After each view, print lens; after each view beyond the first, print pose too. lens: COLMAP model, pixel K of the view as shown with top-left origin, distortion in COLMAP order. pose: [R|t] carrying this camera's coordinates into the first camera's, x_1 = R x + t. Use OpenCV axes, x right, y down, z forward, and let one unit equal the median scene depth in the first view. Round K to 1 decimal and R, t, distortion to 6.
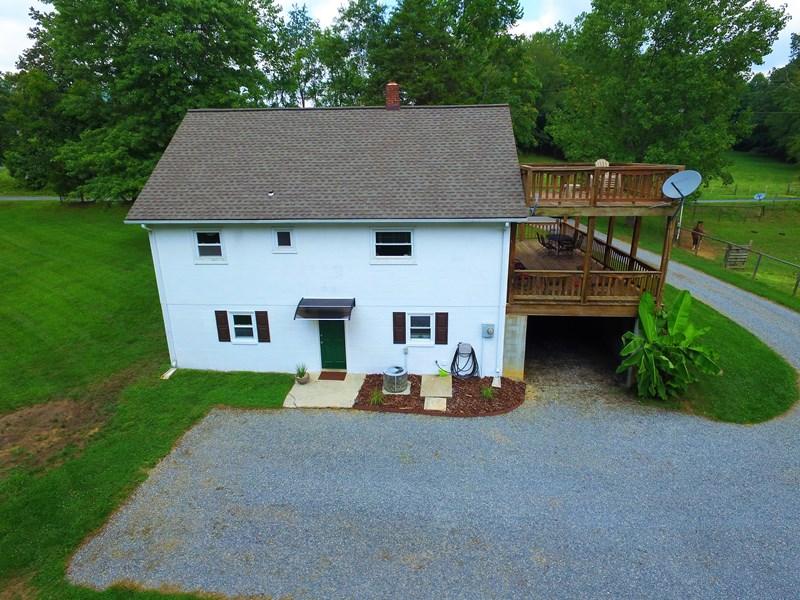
lens RADIAL K [[468.5, 0, 400.0], [0, 468.5, 300.0], [0, 0, 1]] dist [0.002051, 0.004295]
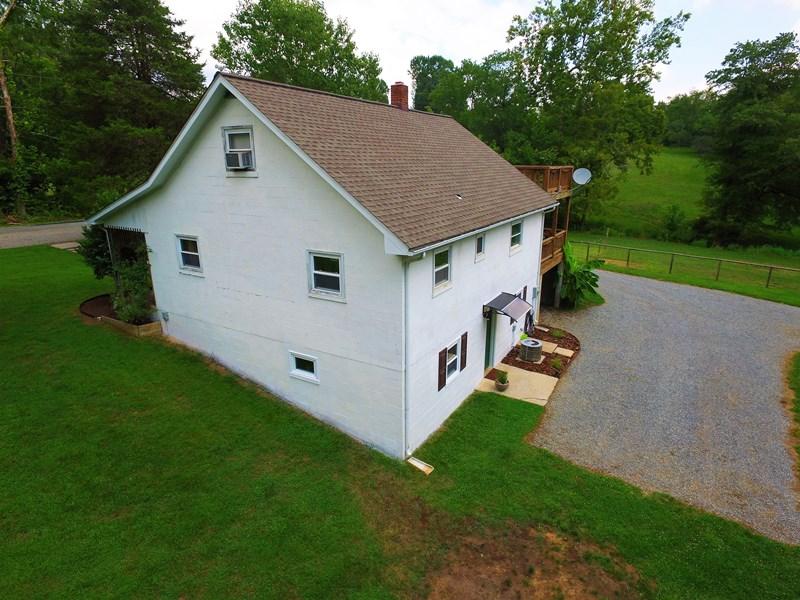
lens RADIAL K [[468.5, 0, 400.0], [0, 468.5, 300.0], [0, 0, 1]] dist [0.002051, 0.004295]
pose [[0.445206, -0.245211, 0.861199, -1.176195], [0.260628, 0.955618, 0.137360, -0.203823], [-0.856659, 0.163299, 0.489355, 0.729558]]
